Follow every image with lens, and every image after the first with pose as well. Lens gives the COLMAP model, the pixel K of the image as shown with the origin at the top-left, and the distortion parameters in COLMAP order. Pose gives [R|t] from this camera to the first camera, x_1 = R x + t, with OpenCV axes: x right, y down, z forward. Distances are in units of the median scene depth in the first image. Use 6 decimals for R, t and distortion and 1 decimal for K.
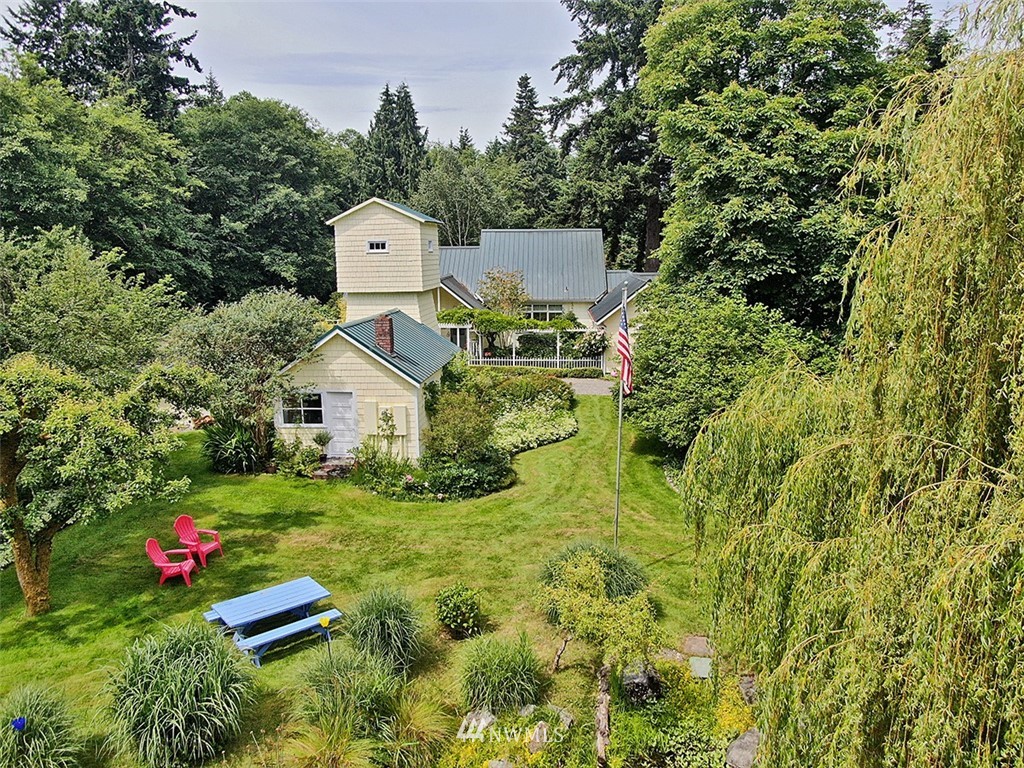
lens RADIAL K [[723.3, 0, 516.6], [0, 723.3, 380.0], [0, 0, 1]] dist [-0.002412, -0.013939]
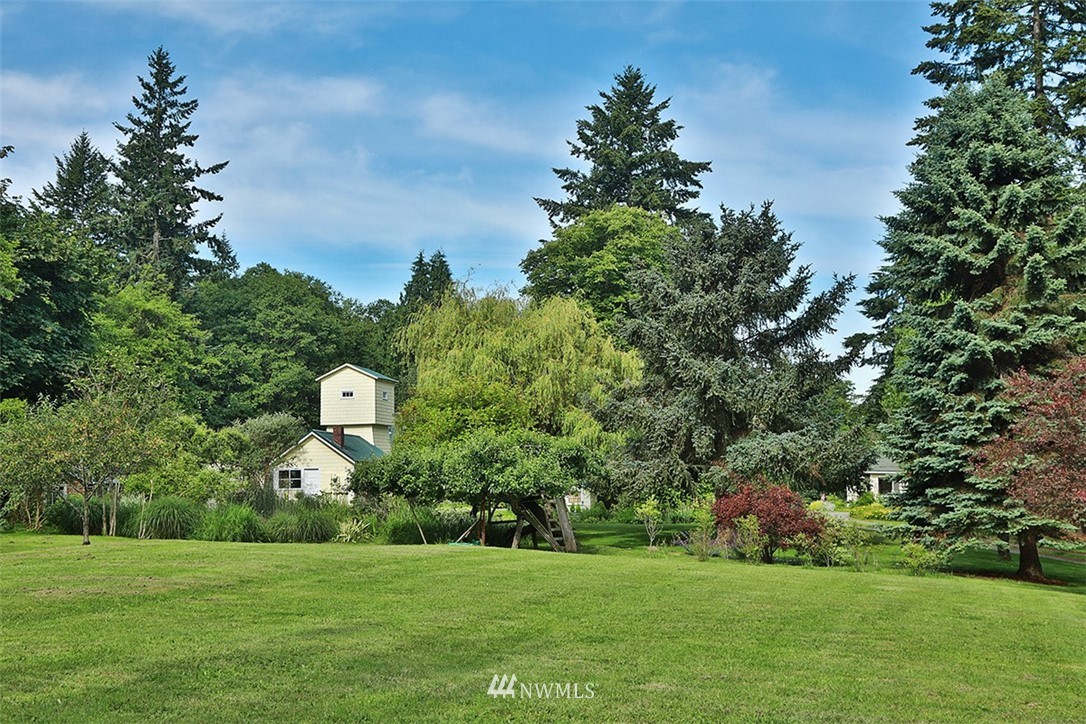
lens RADIAL K [[1376.9, 0, 531.9], [0, 1376.9, 363.5], [0, 0, 1]] dist [0.172641, 0.000000]
pose [[0.990007, -0.009023, -0.140729, 0.295130], [-0.028766, 0.964045, -0.264179, 0.249965], [0.138052, 0.265587, 0.954152, -0.854788]]
